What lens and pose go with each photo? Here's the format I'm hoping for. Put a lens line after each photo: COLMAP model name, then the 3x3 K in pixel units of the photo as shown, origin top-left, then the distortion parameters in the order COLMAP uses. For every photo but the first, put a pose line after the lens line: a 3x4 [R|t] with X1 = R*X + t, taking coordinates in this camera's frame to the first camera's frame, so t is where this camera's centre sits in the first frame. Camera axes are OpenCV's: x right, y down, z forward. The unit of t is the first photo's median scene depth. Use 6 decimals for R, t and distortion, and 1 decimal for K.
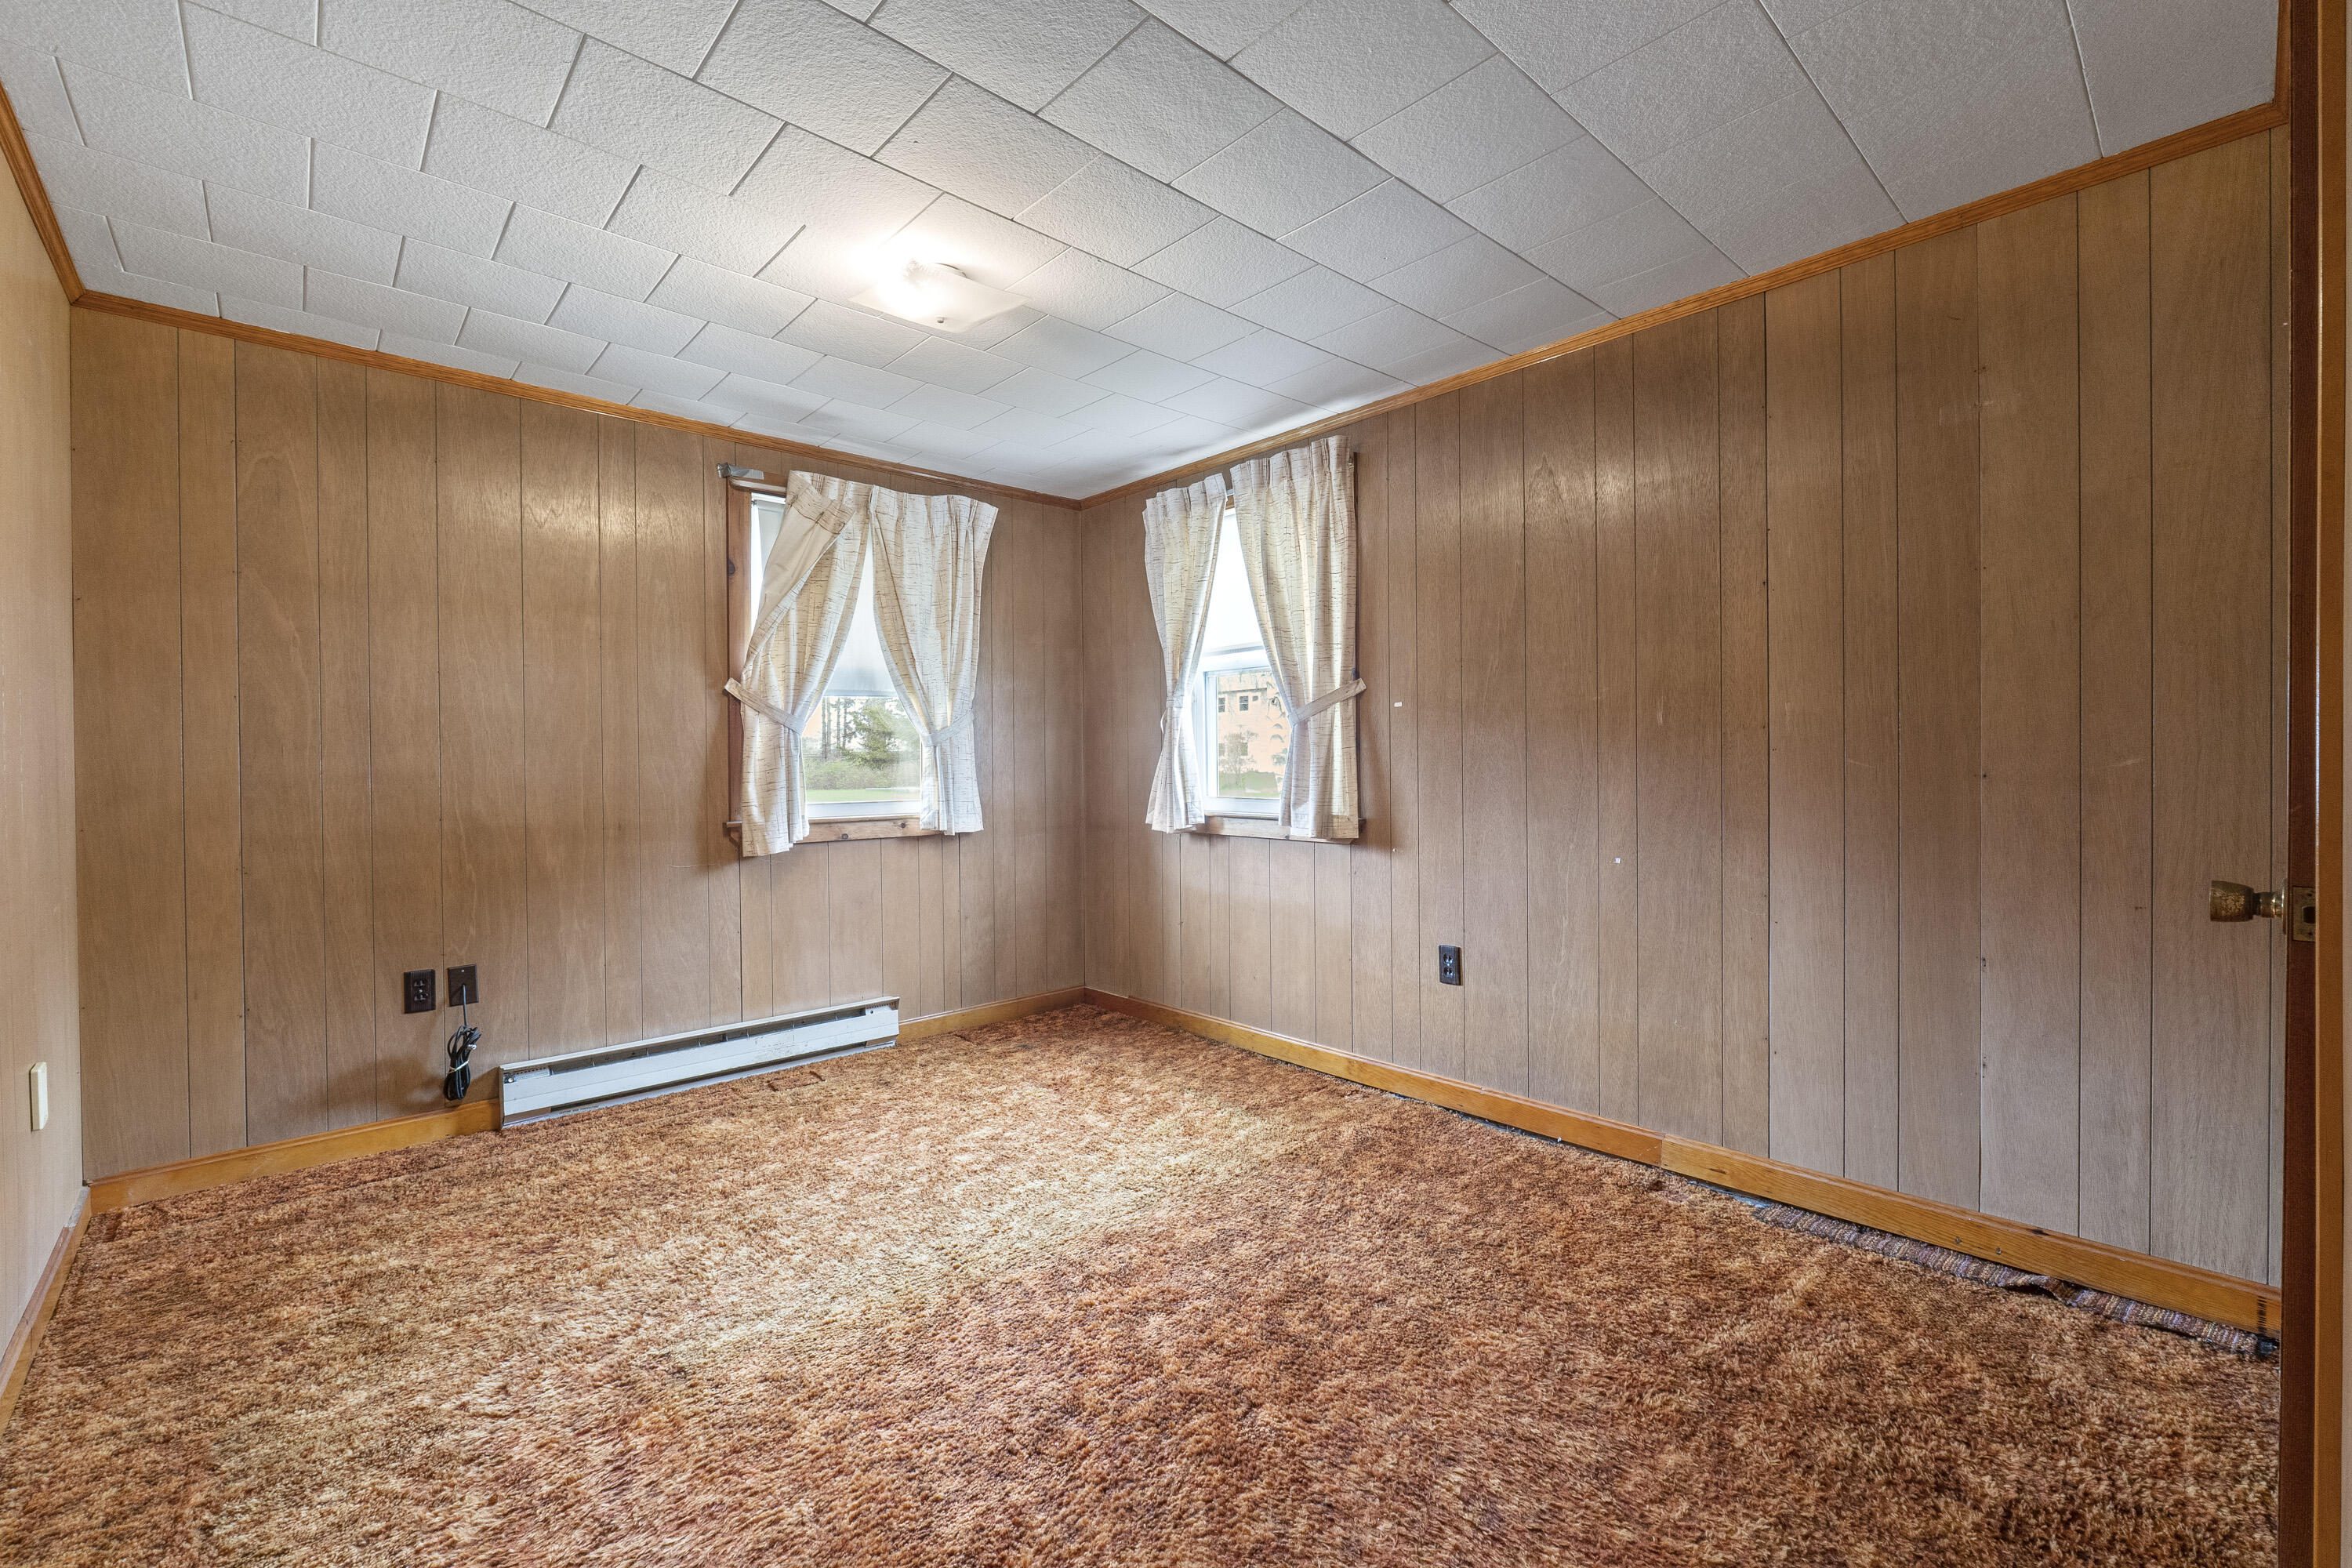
lens RADIAL K [[984.3, 0, 1176.9], [0, 984.3, 769.0], [0, 0, 1]] dist [-0.003033, -0.000193]
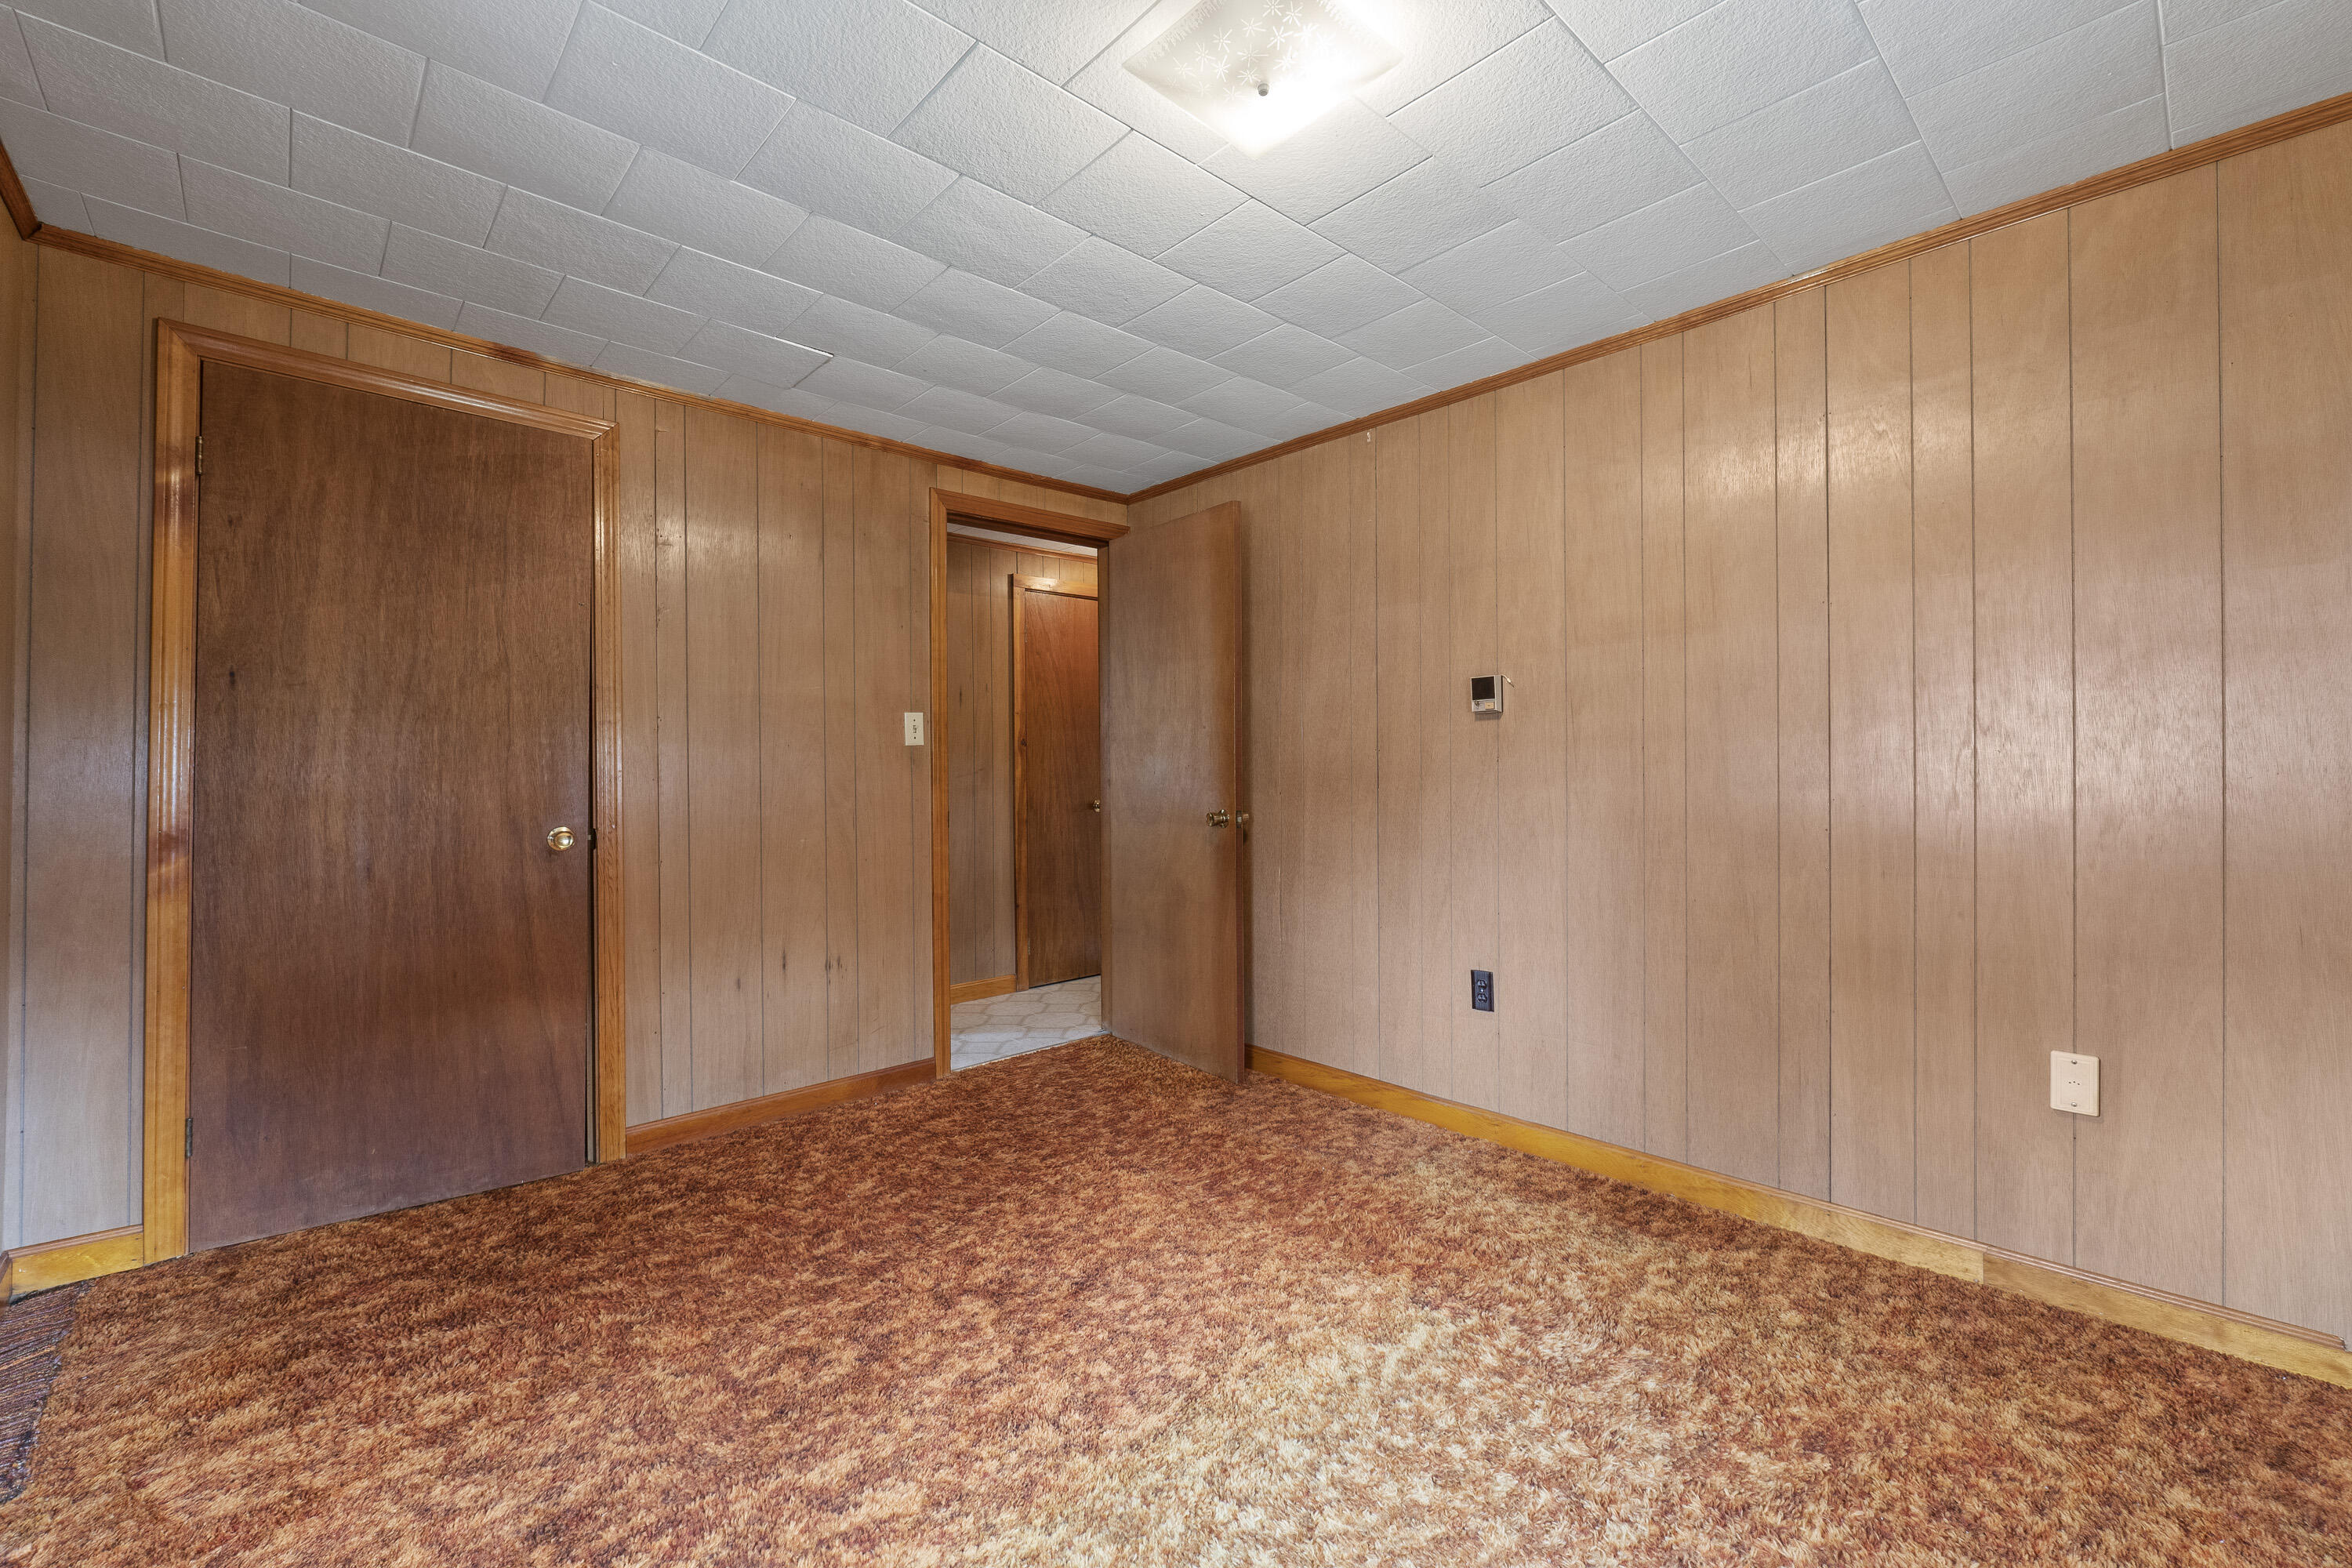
lens RADIAL K [[984.3, 0, 1175.9], [0, 984.3, 771.6], [0, 0, 1]] dist [-0.003033, -0.000193]
pose [[-0.999912, 0.012935, -0.002991, -0.192572], [0.012901, 0.999855, 0.011142, -0.016747], [0.003135, 0.011103, -0.999933, 1.820478]]
